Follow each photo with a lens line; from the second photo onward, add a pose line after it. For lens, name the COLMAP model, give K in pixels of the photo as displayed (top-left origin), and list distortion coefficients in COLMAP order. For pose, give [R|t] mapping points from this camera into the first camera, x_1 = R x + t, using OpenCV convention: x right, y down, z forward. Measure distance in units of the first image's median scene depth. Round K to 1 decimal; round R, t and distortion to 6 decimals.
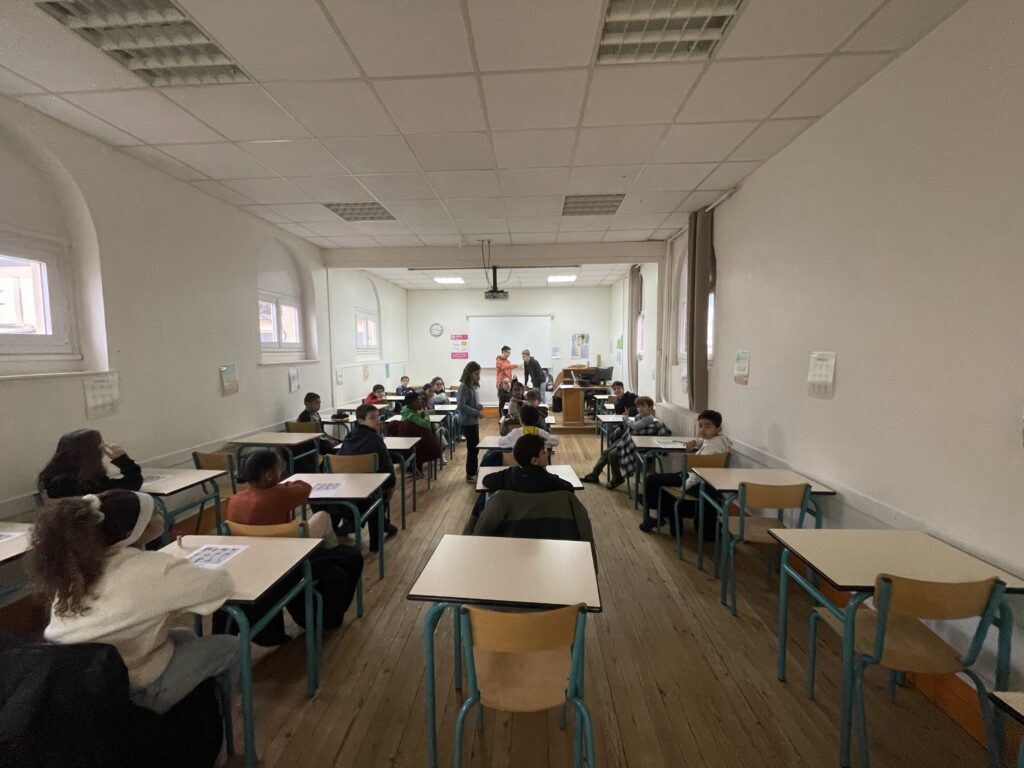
lens RADIAL K [[417.4, 0, 506.6], [0, 417.4, 382.5], [0, 0, 1]] dist [0.003567, 0.000004]
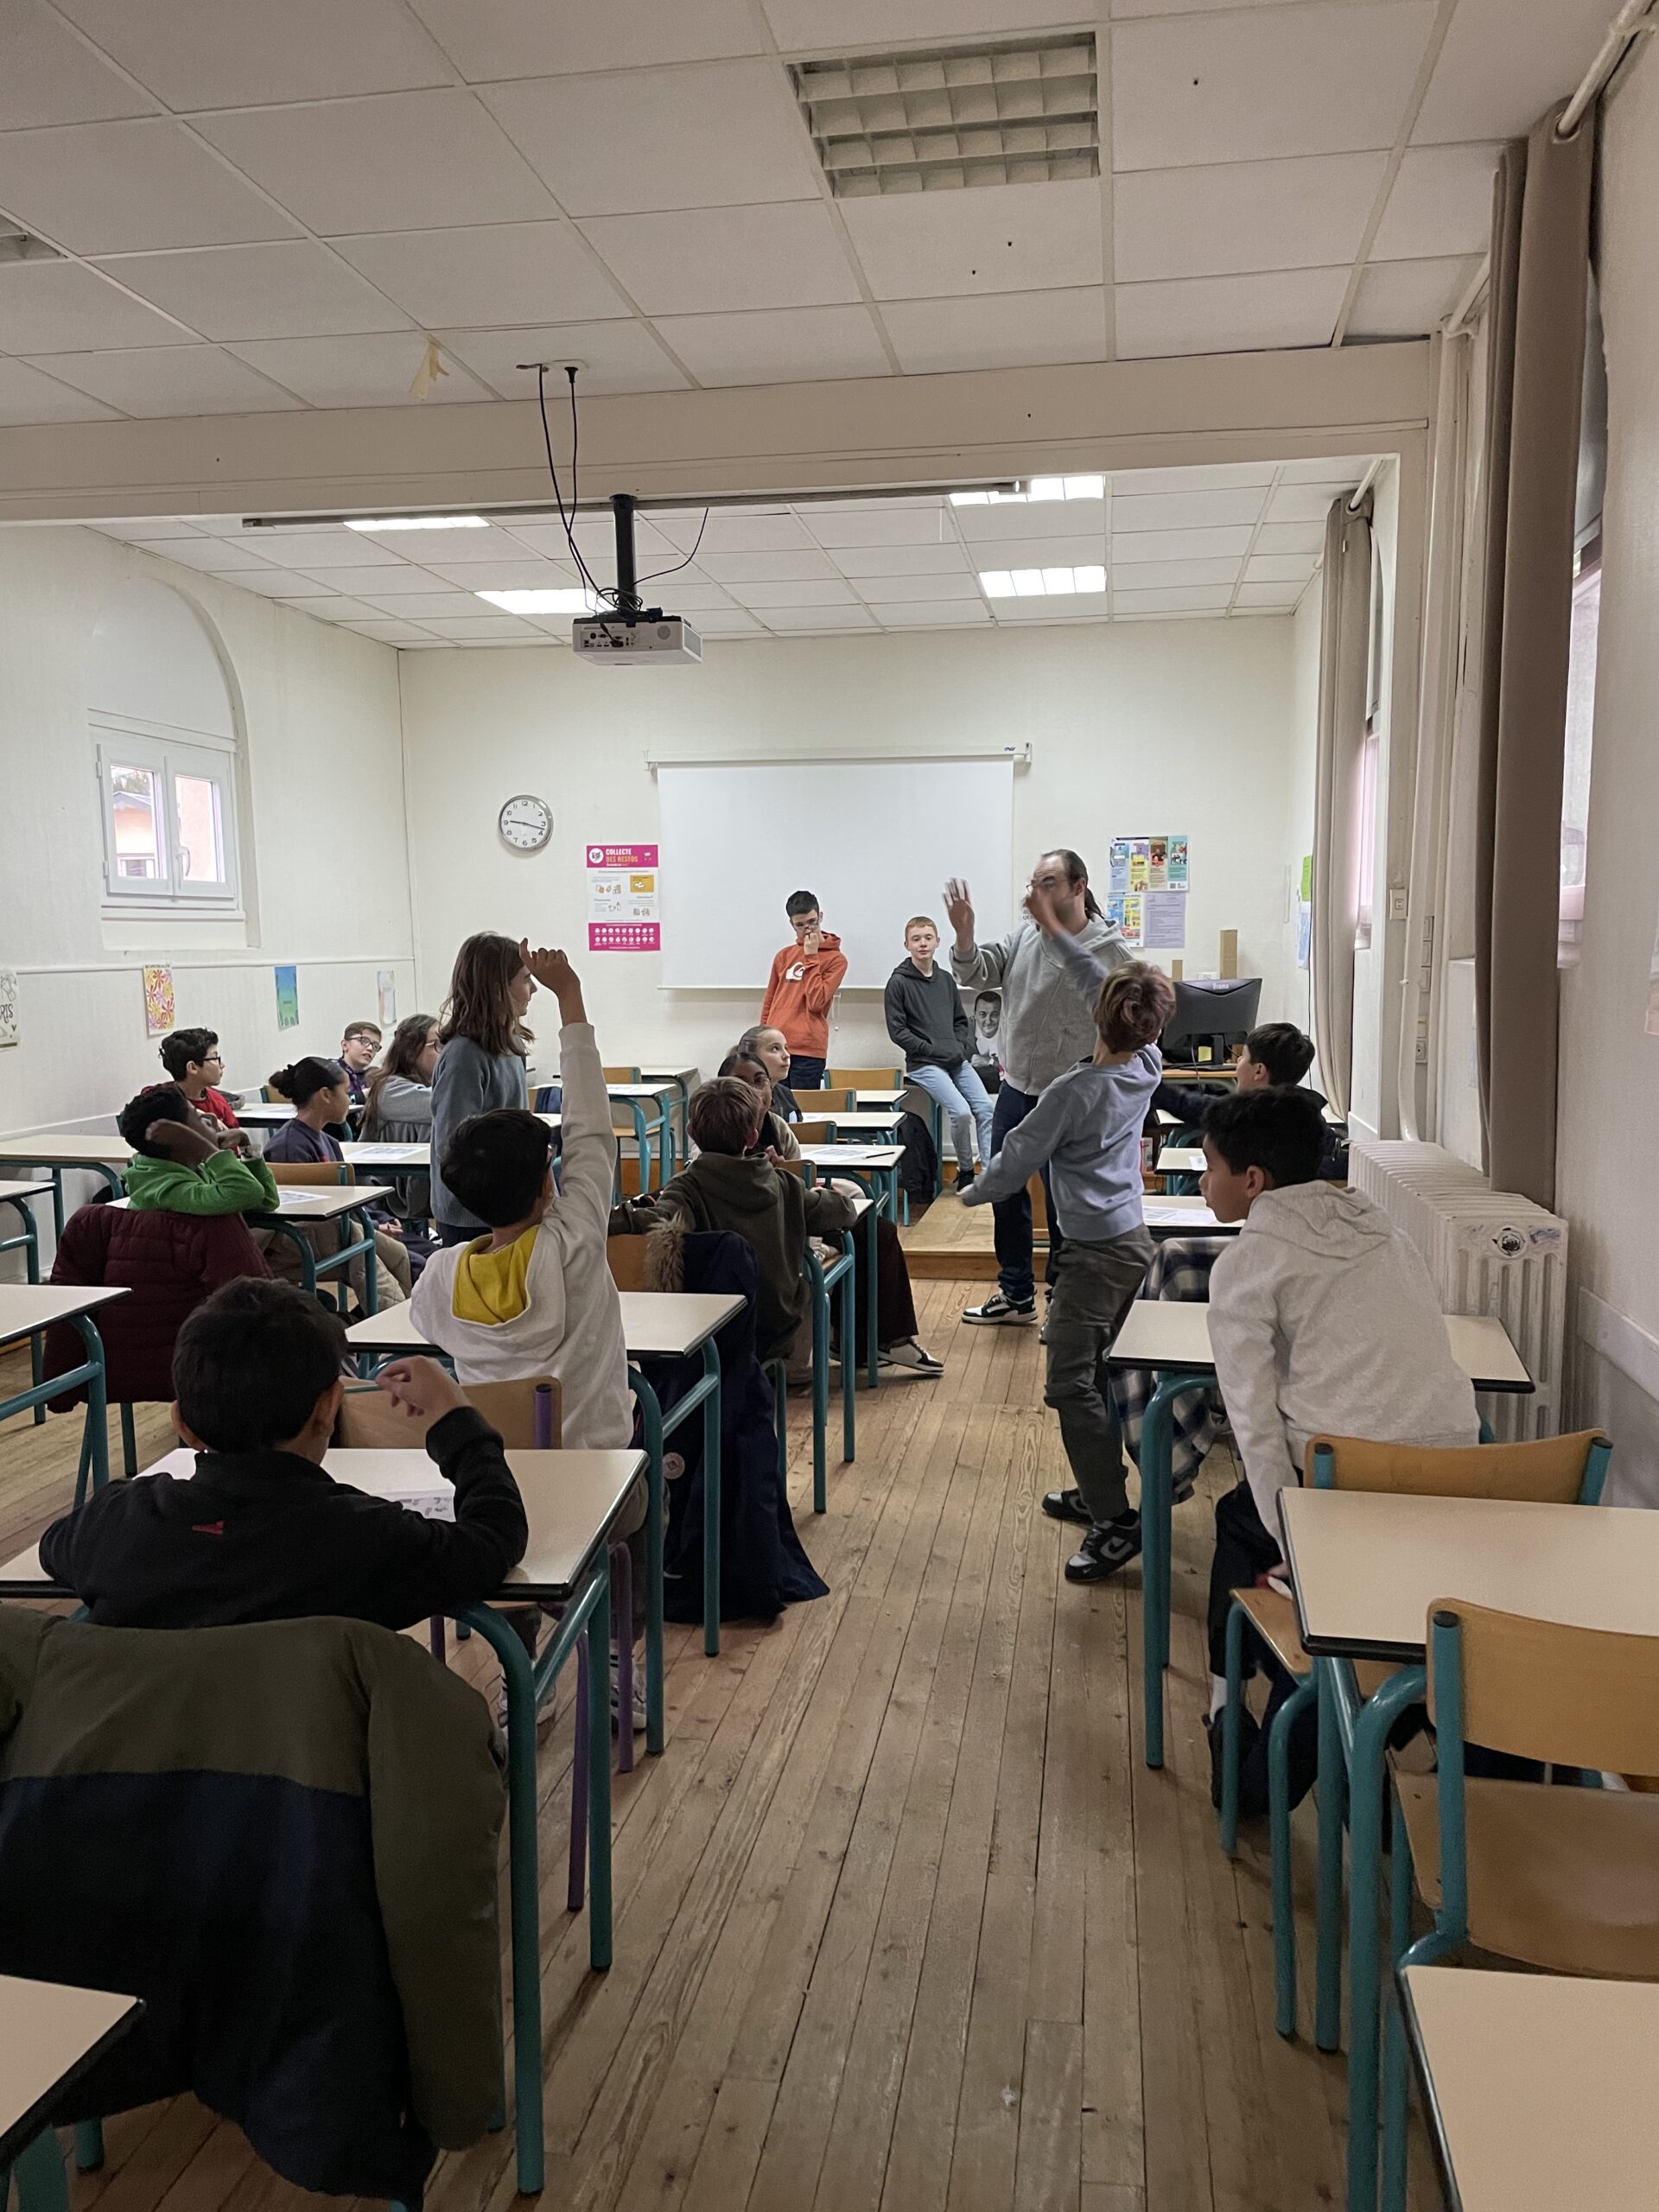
lens RADIAL K [[1674.2, 0, 822.1], [0, 1674.2, 1122.4], [0, 0, 1]] dist [0.066092, -0.077103]
pose [[0.994512, 0.011866, -0.103950, 0.166443], [-0.008451, 0.999412, 0.033226, 0.012815], [0.104283, -0.032165, 0.994027, 0.137017]]
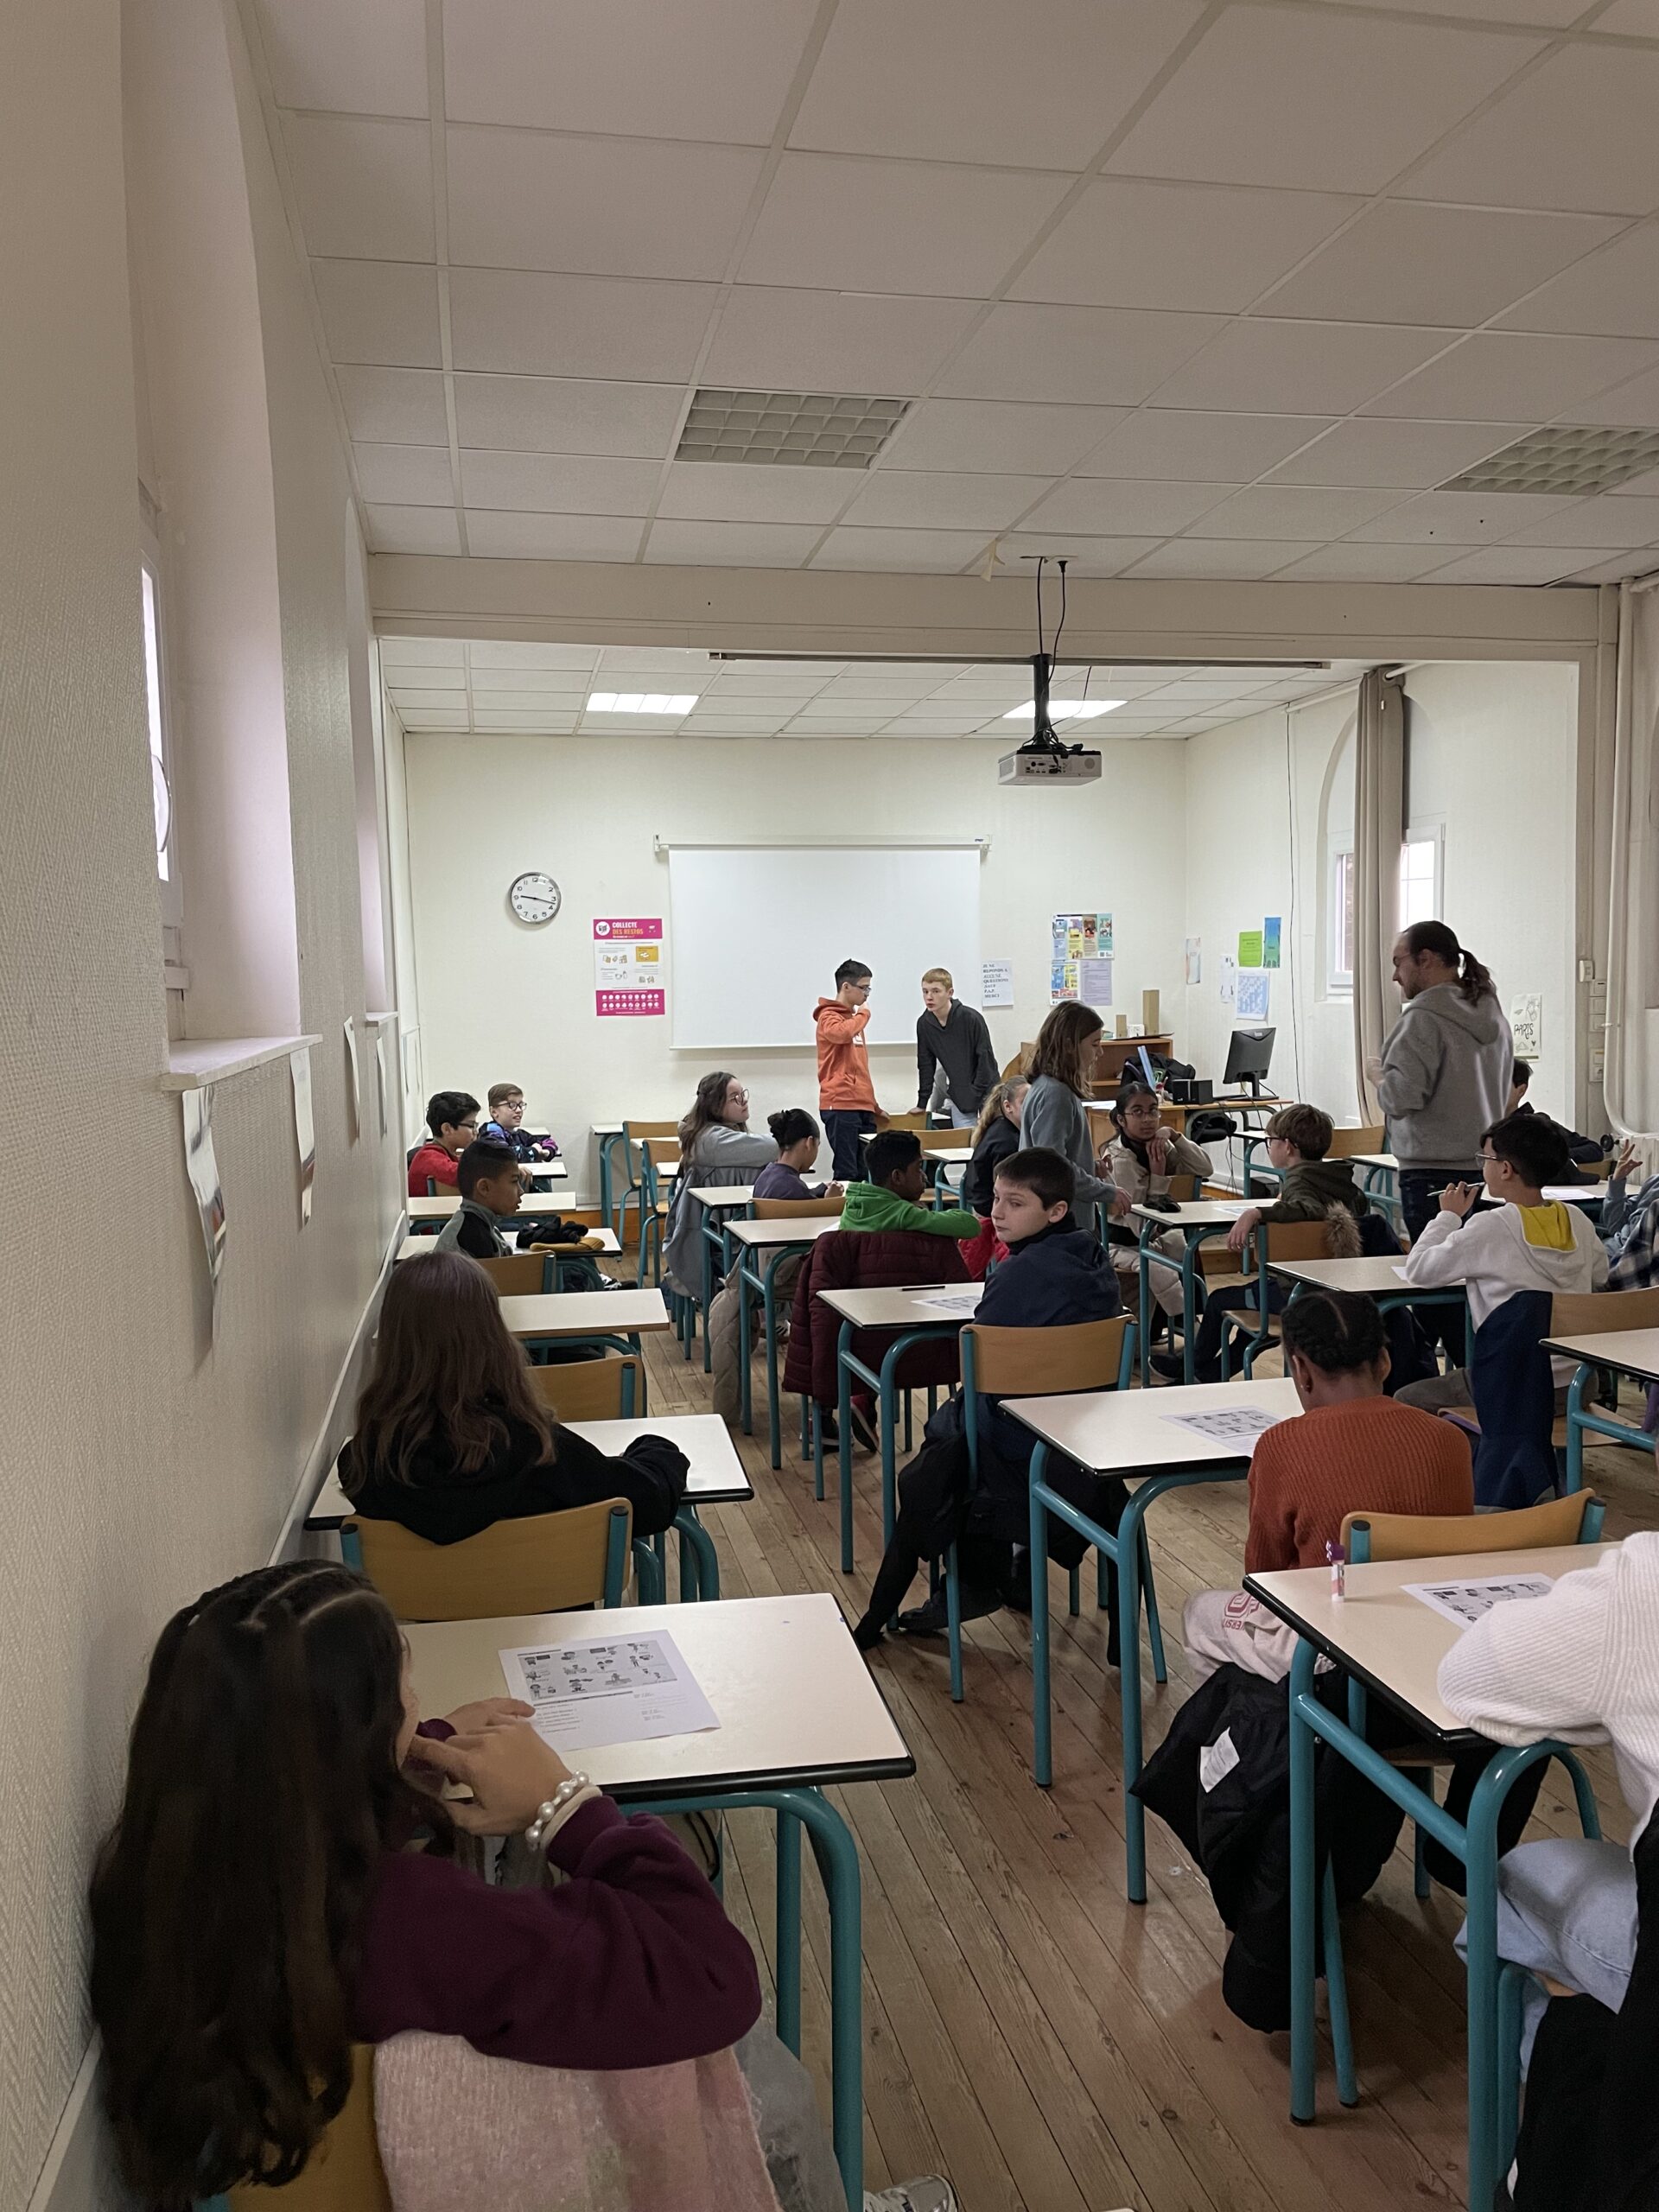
lens RADIAL K [[1674.2, 0, 834.6], [0, 1674.2, 1095.1], [0, 0, 1]] dist [0.066092, -0.077103]
pose [[0.963138, -0.029581, 0.267376, -0.459516], [0.034484, 0.999312, -0.013660, 0.016960], [-0.266788, 0.022377, 0.963496, -0.011426]]
